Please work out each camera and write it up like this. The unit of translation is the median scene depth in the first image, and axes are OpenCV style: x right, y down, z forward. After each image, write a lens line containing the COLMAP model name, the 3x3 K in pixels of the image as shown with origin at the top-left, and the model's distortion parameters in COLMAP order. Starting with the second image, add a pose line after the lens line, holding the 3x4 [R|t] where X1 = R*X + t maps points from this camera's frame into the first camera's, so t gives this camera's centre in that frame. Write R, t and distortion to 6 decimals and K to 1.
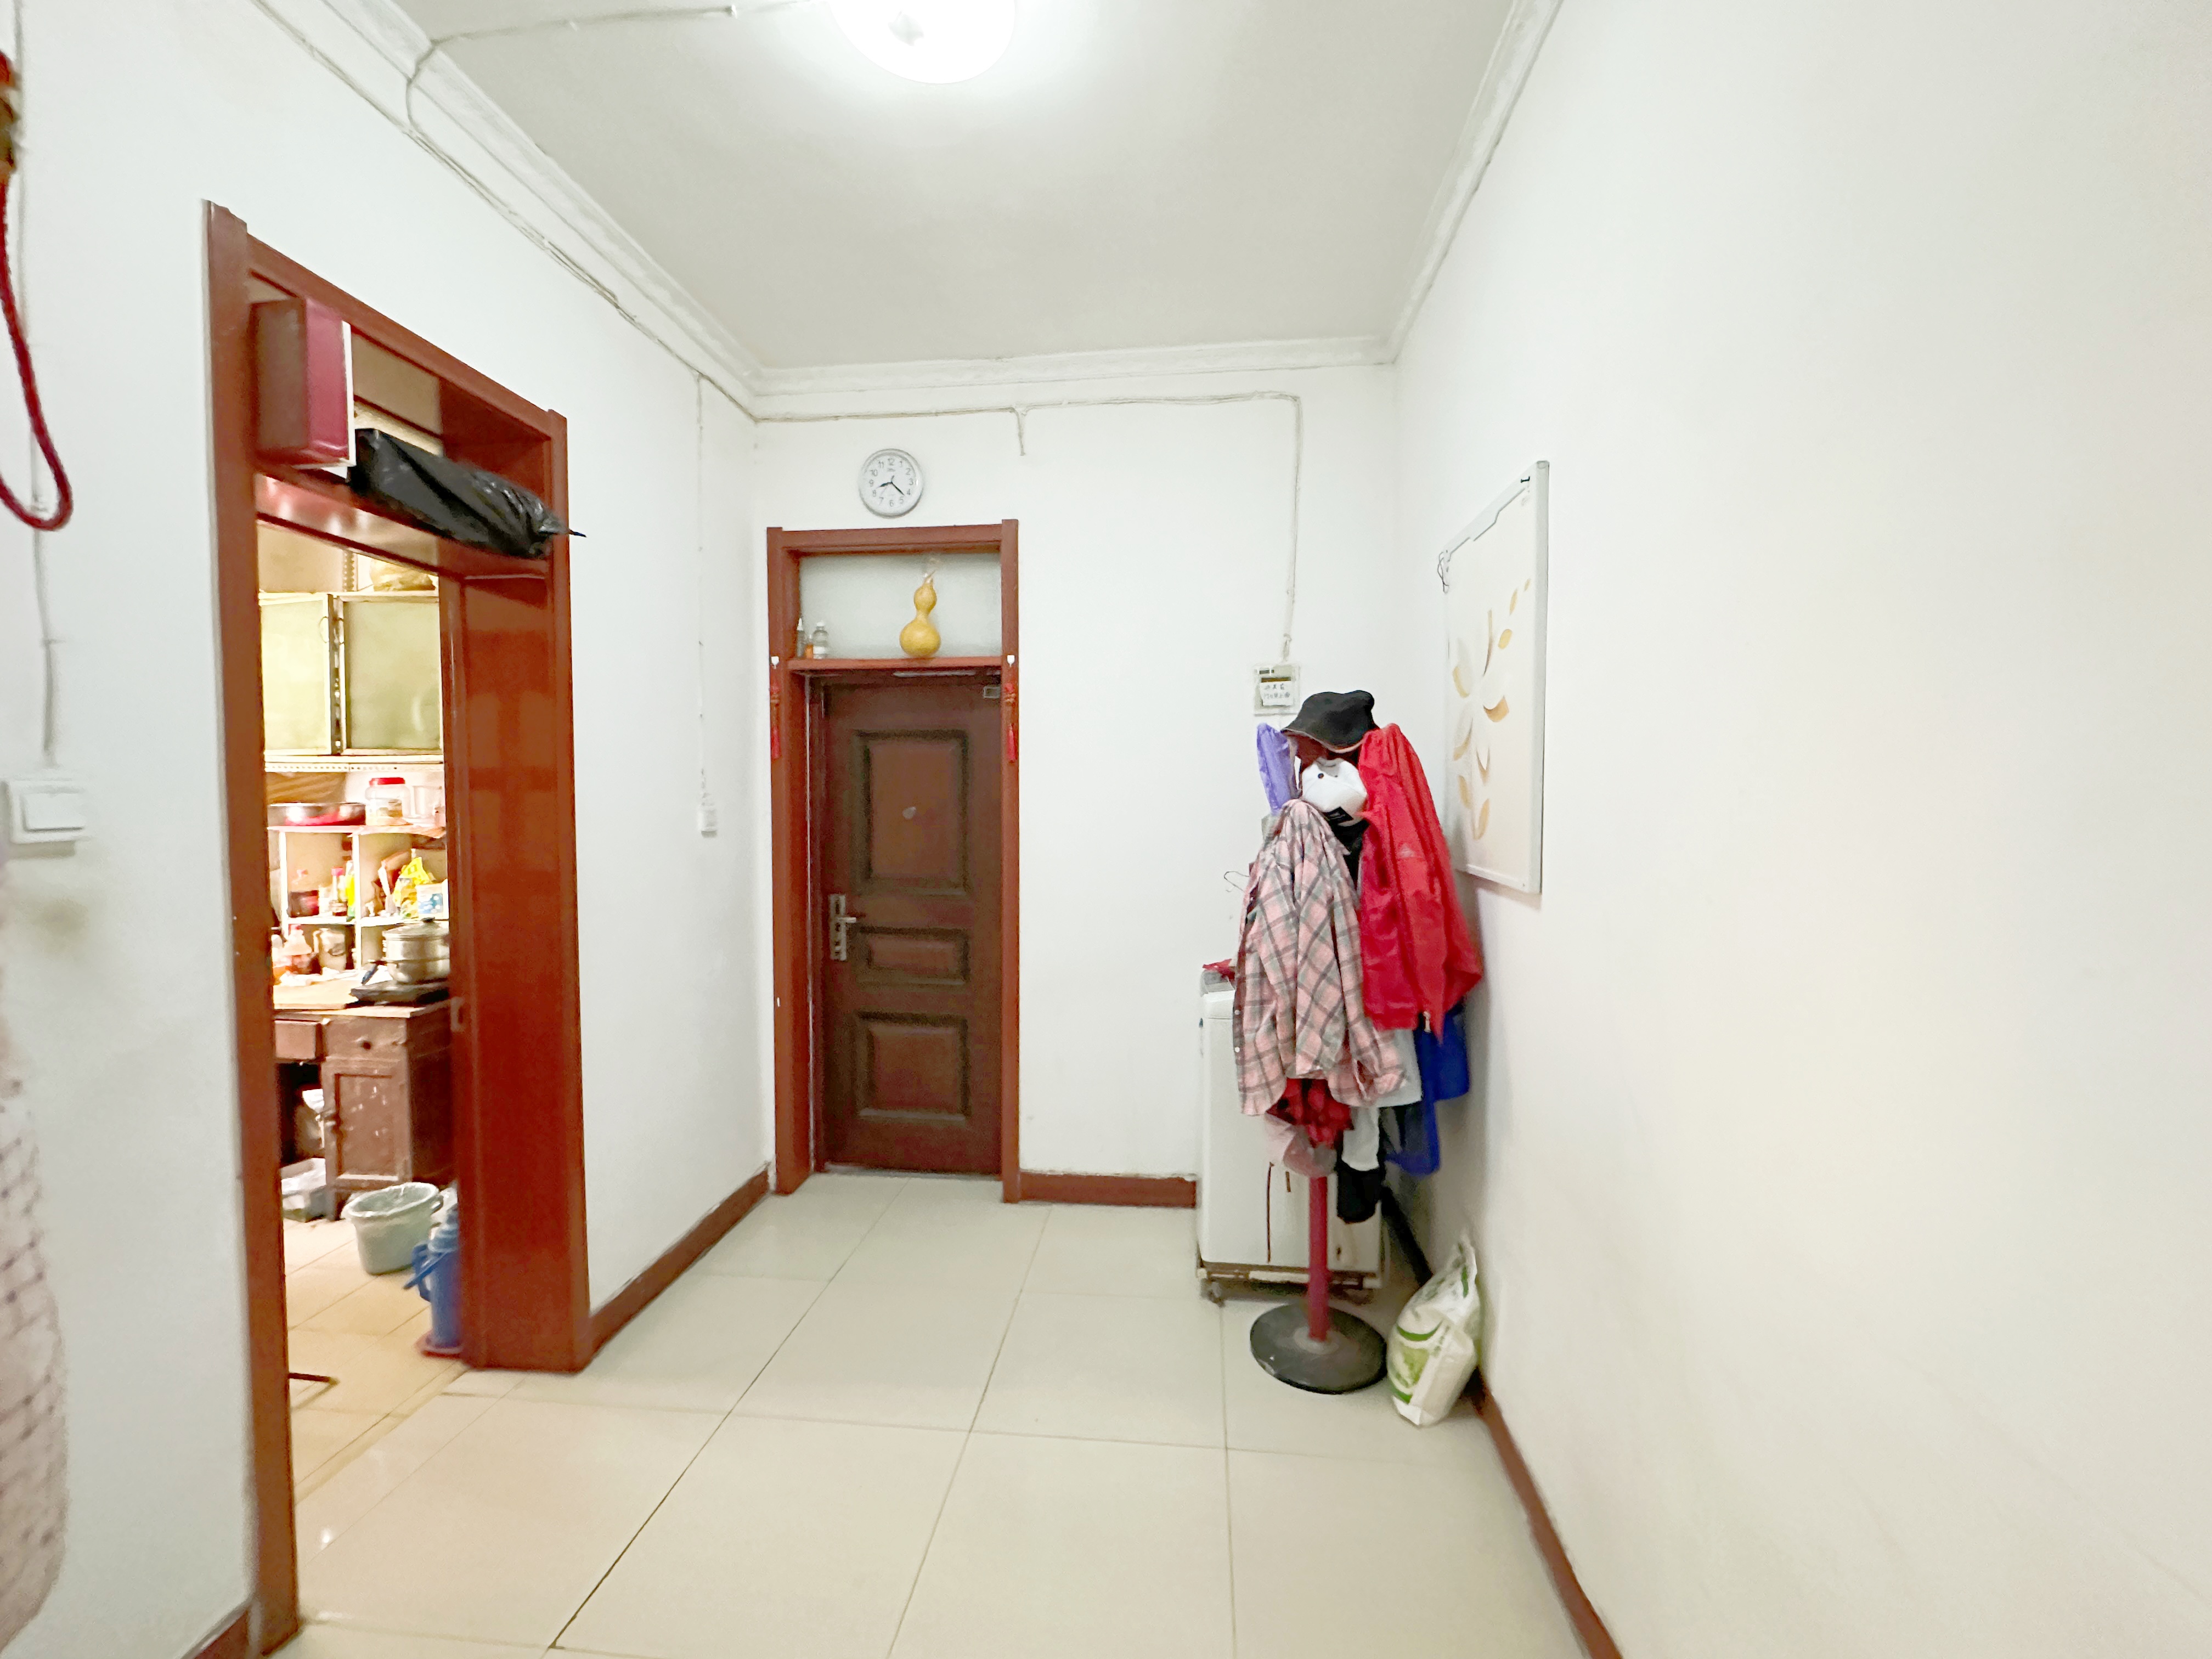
lens RADIAL K [[887.7, 0, 1101.1], [0, 887.7, 822.5], [0, 0, 1]] dist [-0.004739, -0.000062]
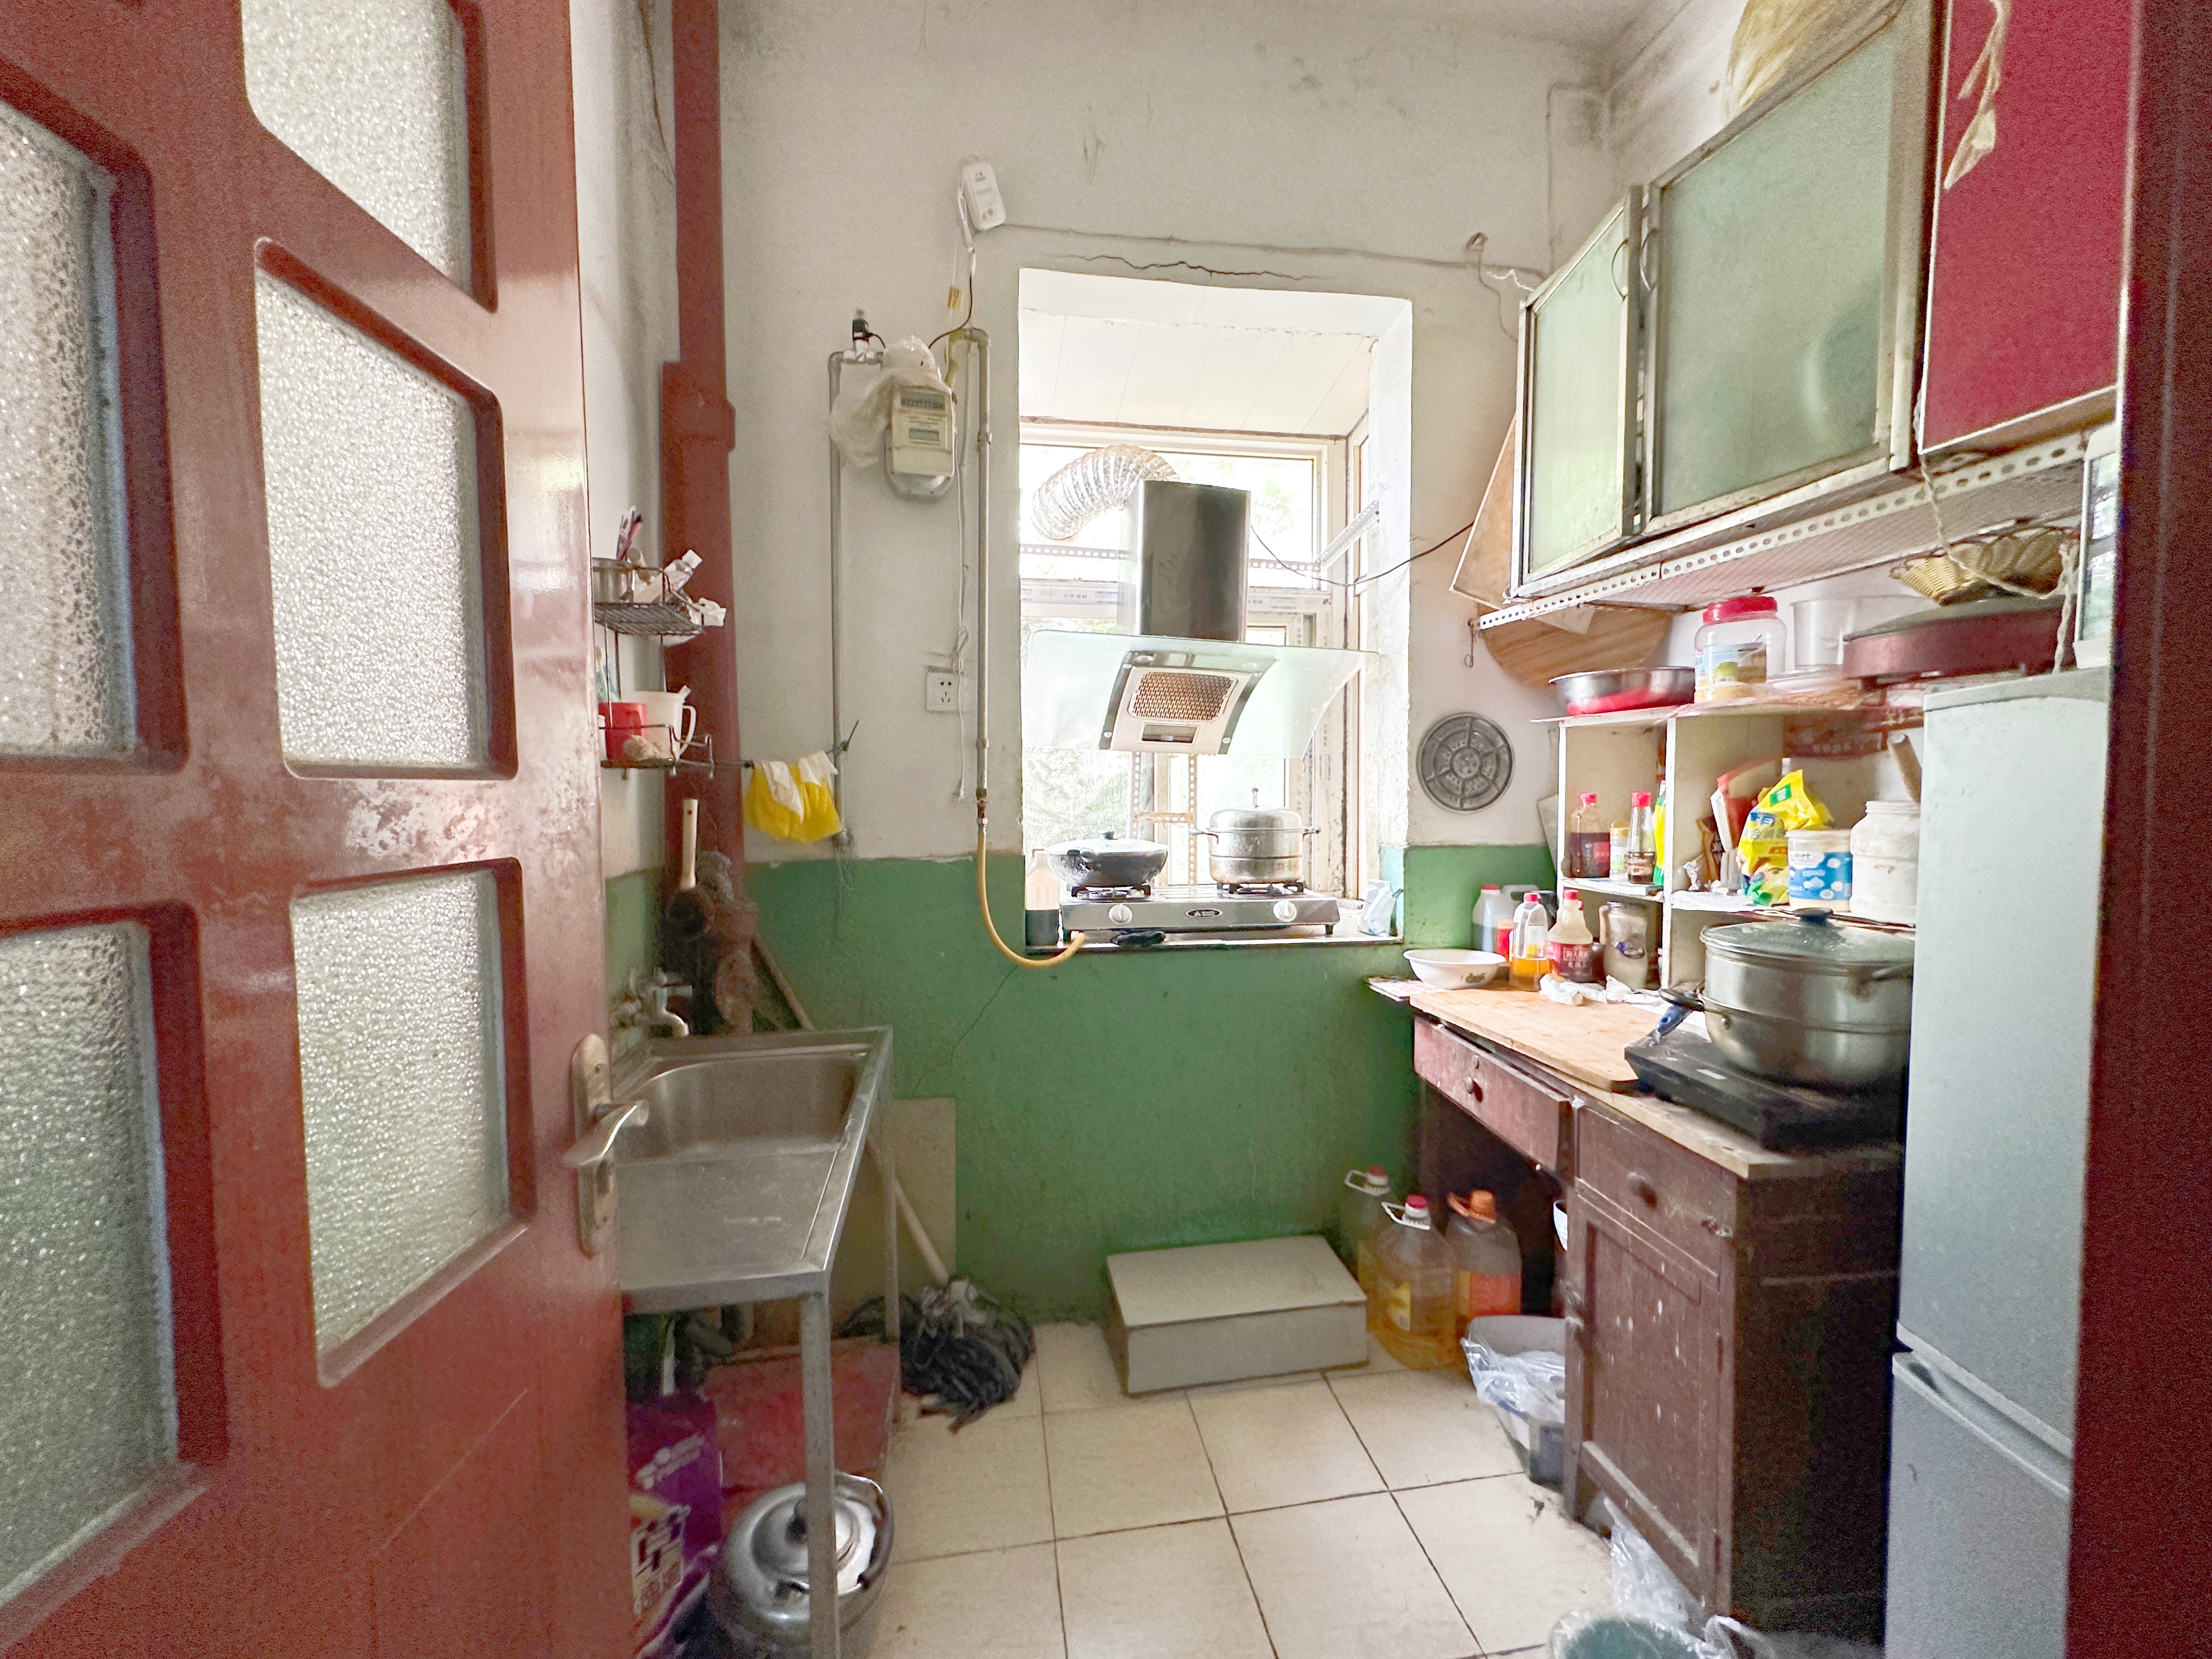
lens RADIAL K [[887.7, 0, 1104.7], [0, 887.7, 822.9], [0, 0, 1]] dist [-0.004739, -0.000062]
pose [[0.246058, 0.042251, -0.968334, -0.436951], [-0.023656, 0.999014, 0.037579, 0.058589], [0.968966, 0.013660, 0.246815, 0.569257]]
